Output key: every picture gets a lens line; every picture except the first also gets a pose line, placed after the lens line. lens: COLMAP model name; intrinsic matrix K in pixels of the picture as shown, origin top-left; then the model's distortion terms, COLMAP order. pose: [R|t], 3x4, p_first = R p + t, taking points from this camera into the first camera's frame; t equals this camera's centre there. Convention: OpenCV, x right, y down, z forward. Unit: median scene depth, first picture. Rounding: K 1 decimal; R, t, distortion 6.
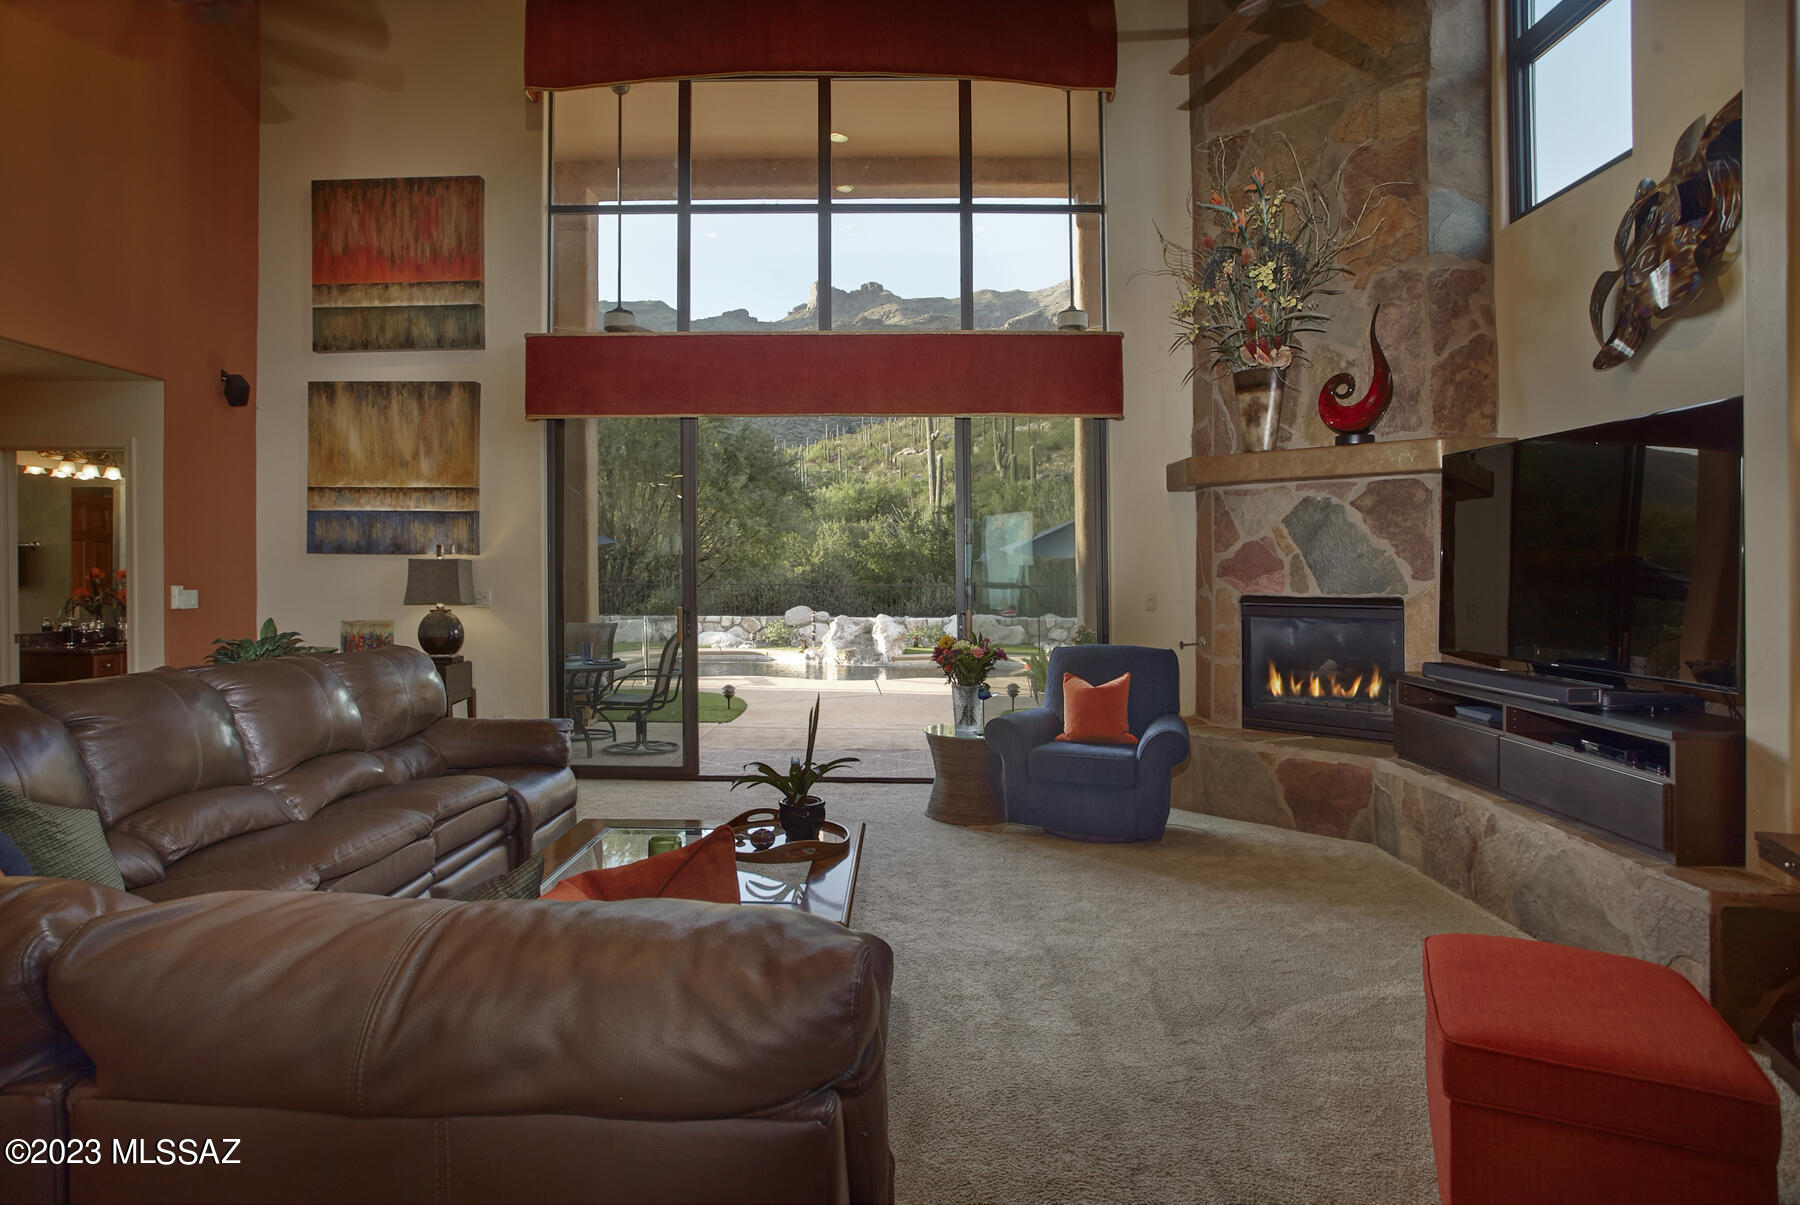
lens RADIAL K [[964.1, 0, 942.5], [0, 964.1, 581.7], [0, 0, 1]] dist [-0.063899, 0.030372]
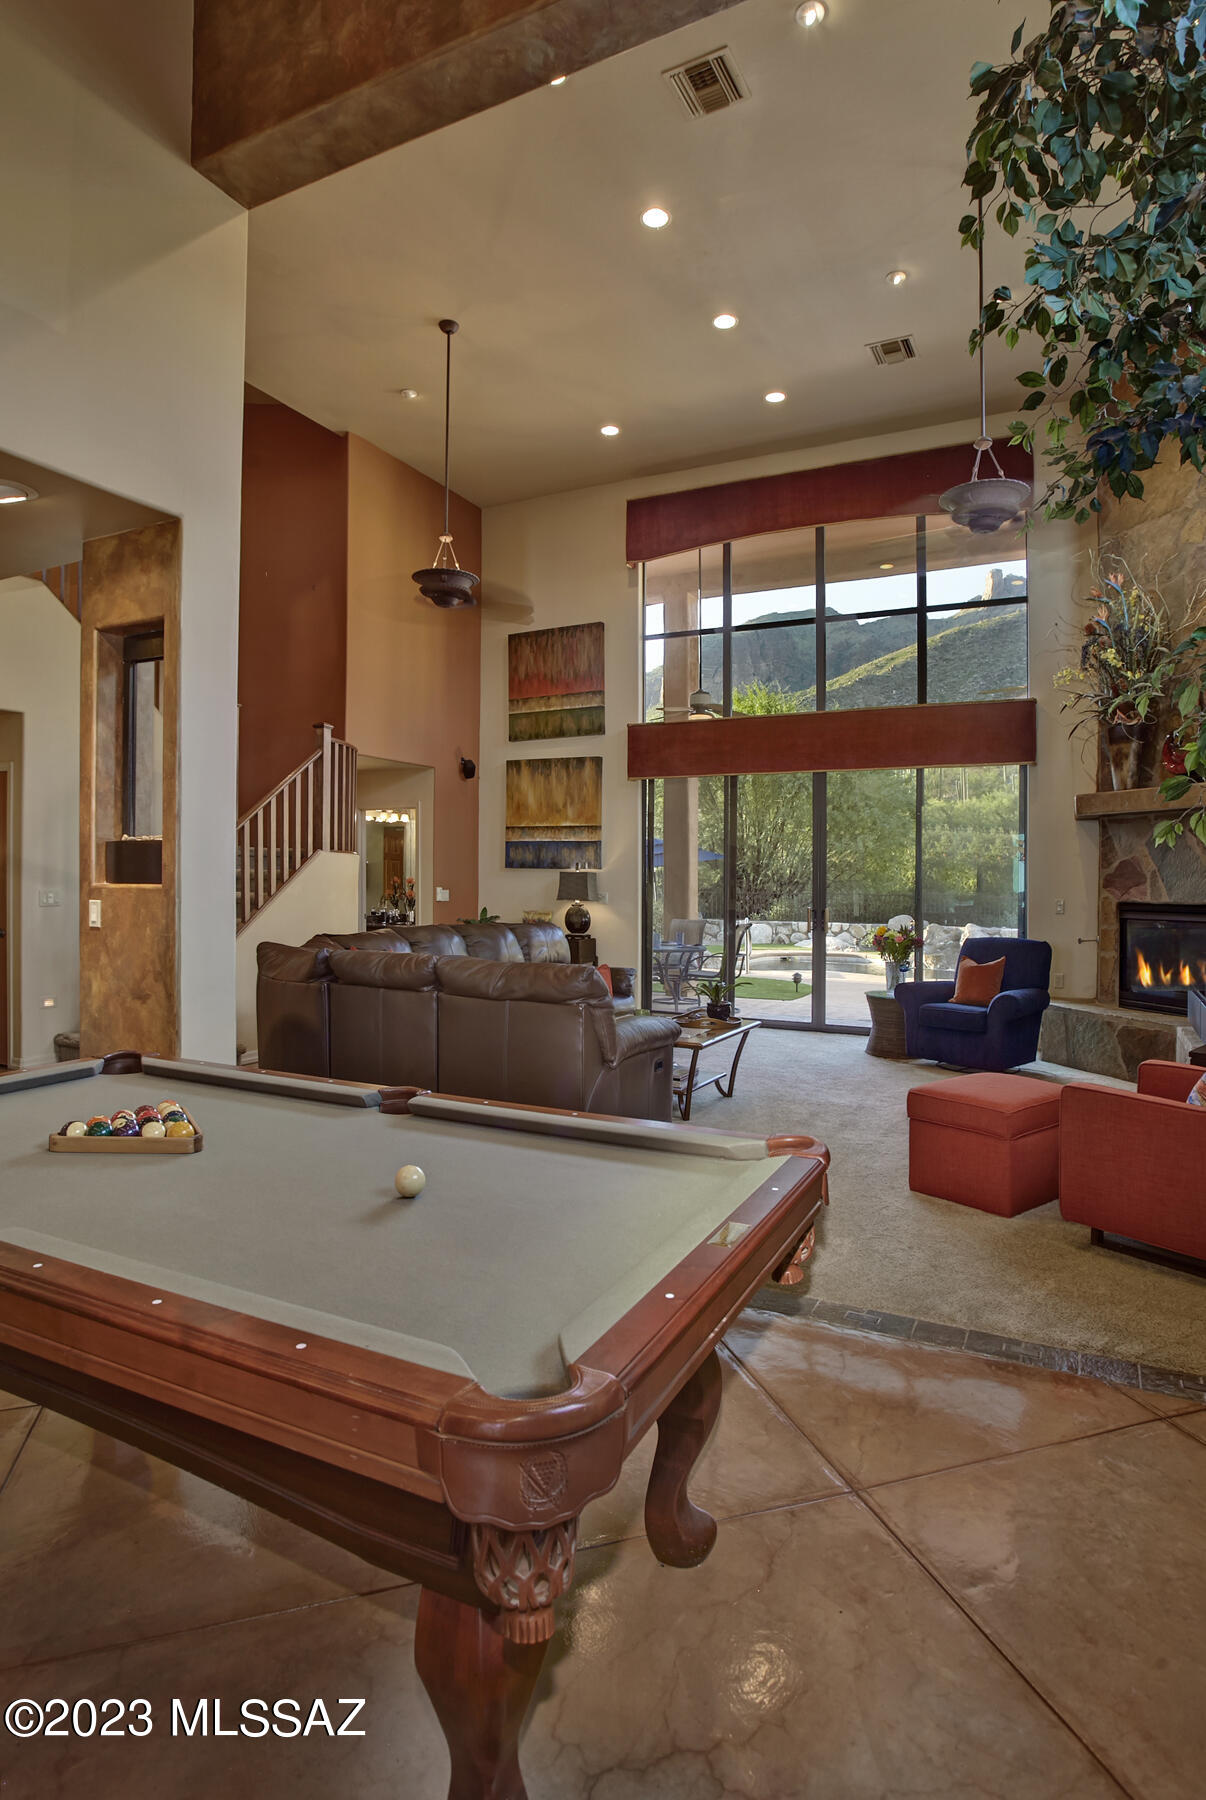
lens RADIAL K [[964.1, 0, 603.0], [0, 964.1, 900.0], [0, 0, 1]] dist [-0.063899, 0.030372]
pose [[0.874848, 0.015305, -0.484156, 0.267012], [-0.011858, 0.999878, 0.010181, 0.005401], [0.484253, -0.003166, 0.874922, -0.354890]]
